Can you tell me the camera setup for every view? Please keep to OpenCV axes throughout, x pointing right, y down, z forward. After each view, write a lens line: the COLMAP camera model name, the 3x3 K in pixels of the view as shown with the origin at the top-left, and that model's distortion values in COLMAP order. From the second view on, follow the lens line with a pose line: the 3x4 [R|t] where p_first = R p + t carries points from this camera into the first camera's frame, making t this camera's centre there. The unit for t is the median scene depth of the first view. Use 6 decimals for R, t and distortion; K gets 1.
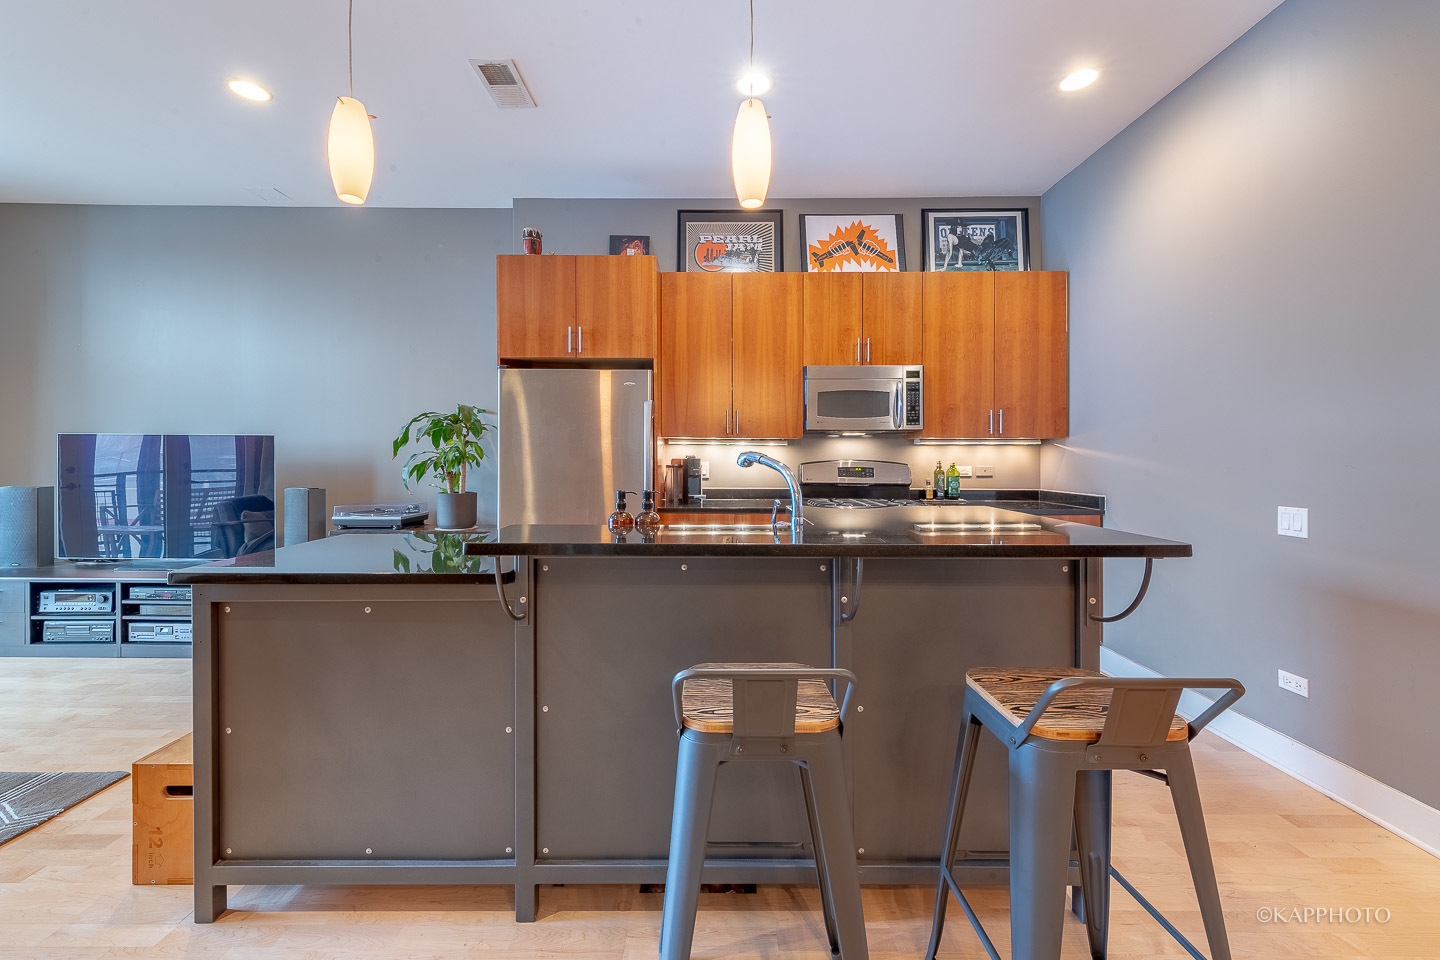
lens RADIAL K [[556.7, 0, 665.8], [0, 556.7, 466.9], [0, 0, 1]] dist [-0.000061, -0.000496]
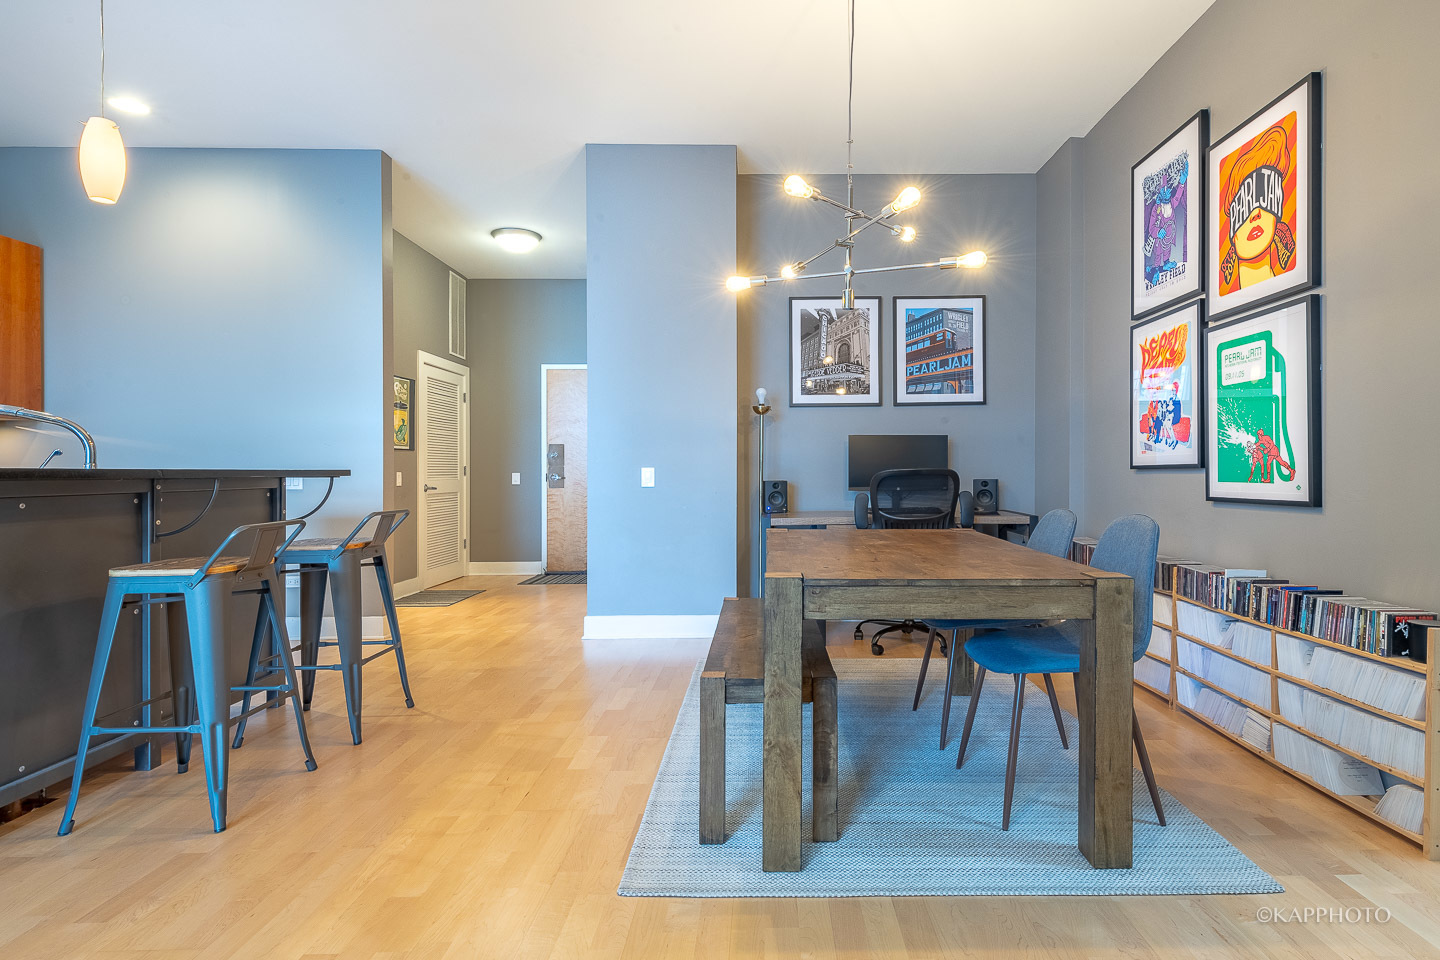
lens RADIAL K [[715.2, 0, 811.4], [0, 715.2, 476.6], [0, 0, 1]] dist [0.014626, -0.005570]
pose [[-0.073441, -0.002798, 0.997296, -0.576014], [0.022480, 0.999737, 0.004461, 0.057871], [-0.997046, 0.022747, -0.073359, -0.169339]]
